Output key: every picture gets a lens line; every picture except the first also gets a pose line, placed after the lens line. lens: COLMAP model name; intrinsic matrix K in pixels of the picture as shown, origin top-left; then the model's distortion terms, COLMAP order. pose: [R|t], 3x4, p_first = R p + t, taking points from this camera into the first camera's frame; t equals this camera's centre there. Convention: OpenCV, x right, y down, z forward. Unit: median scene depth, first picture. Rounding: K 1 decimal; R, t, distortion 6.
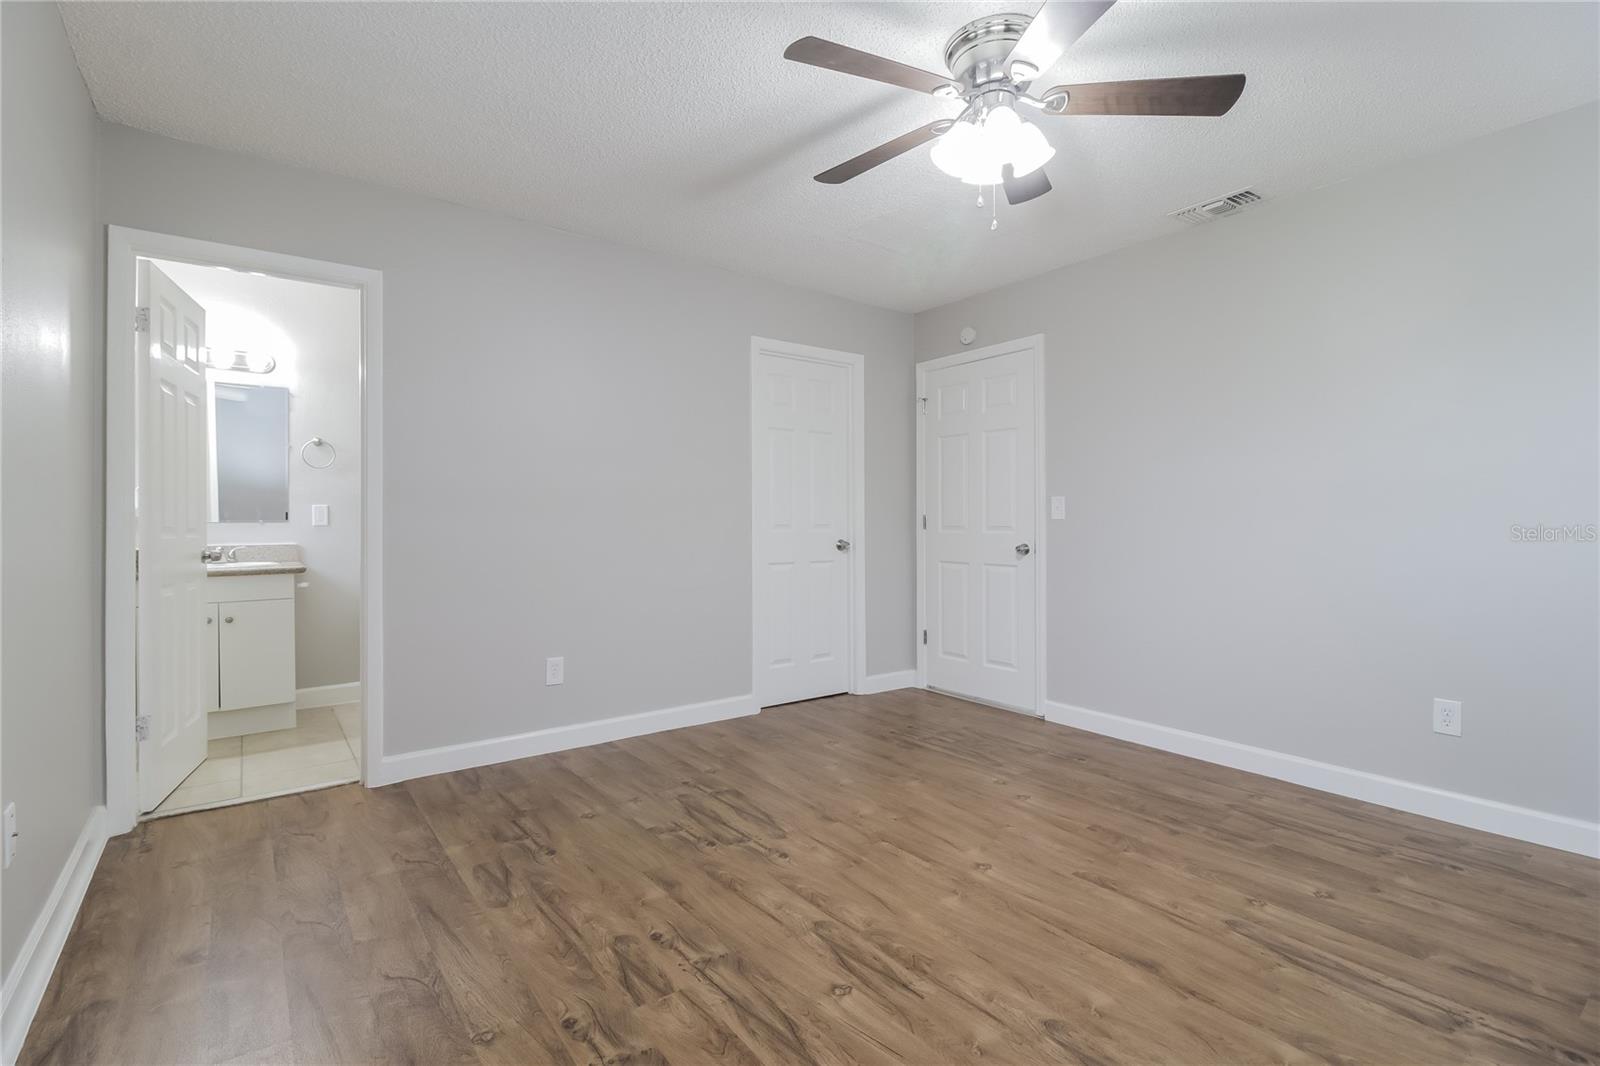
lens RADIAL K [[759.4, 0, 801.8], [0, 759.4, 519.3], [0, 0, 1]] dist [0.017900, -0.001976]
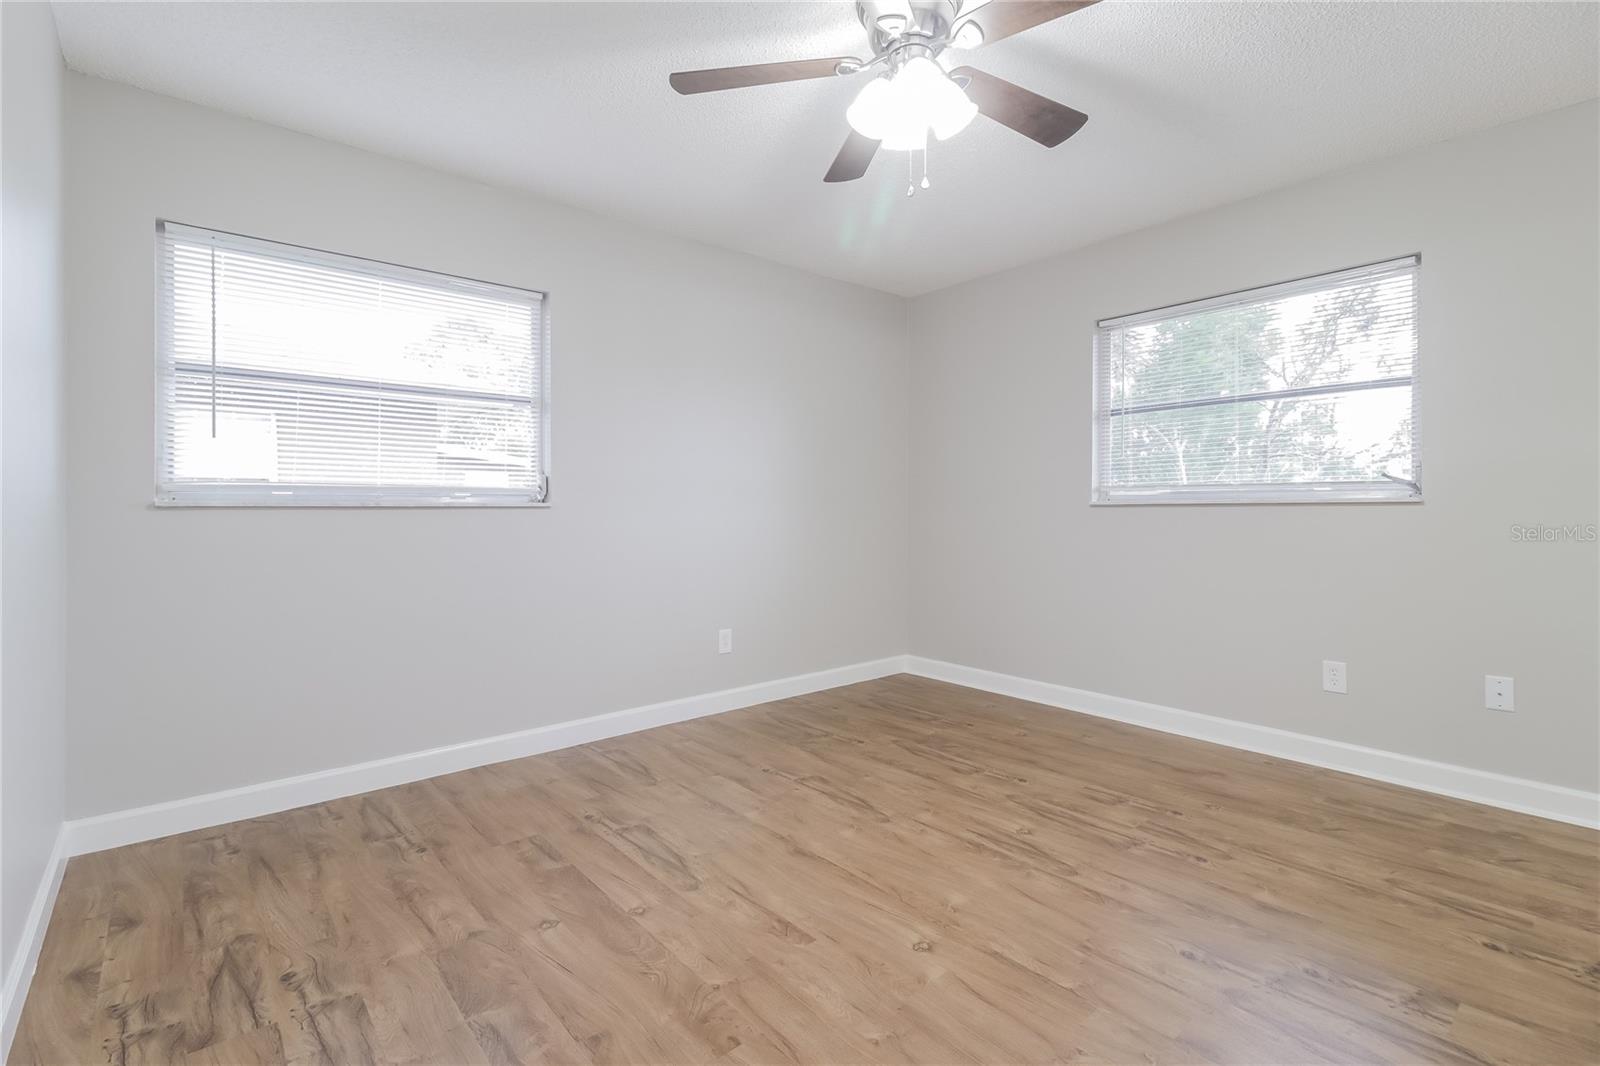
lens RADIAL K [[759.4, 0, 794.0], [0, 759.4, 530.2], [0, 0, 1]] dist [0.017900, -0.001976]
pose [[-0.998781, -0.000350, -0.049365, 0.462942], [-0.001513, 0.999722, 0.023528, 0.010378], [0.049343, 0.023574, -0.998504, 1.998551]]
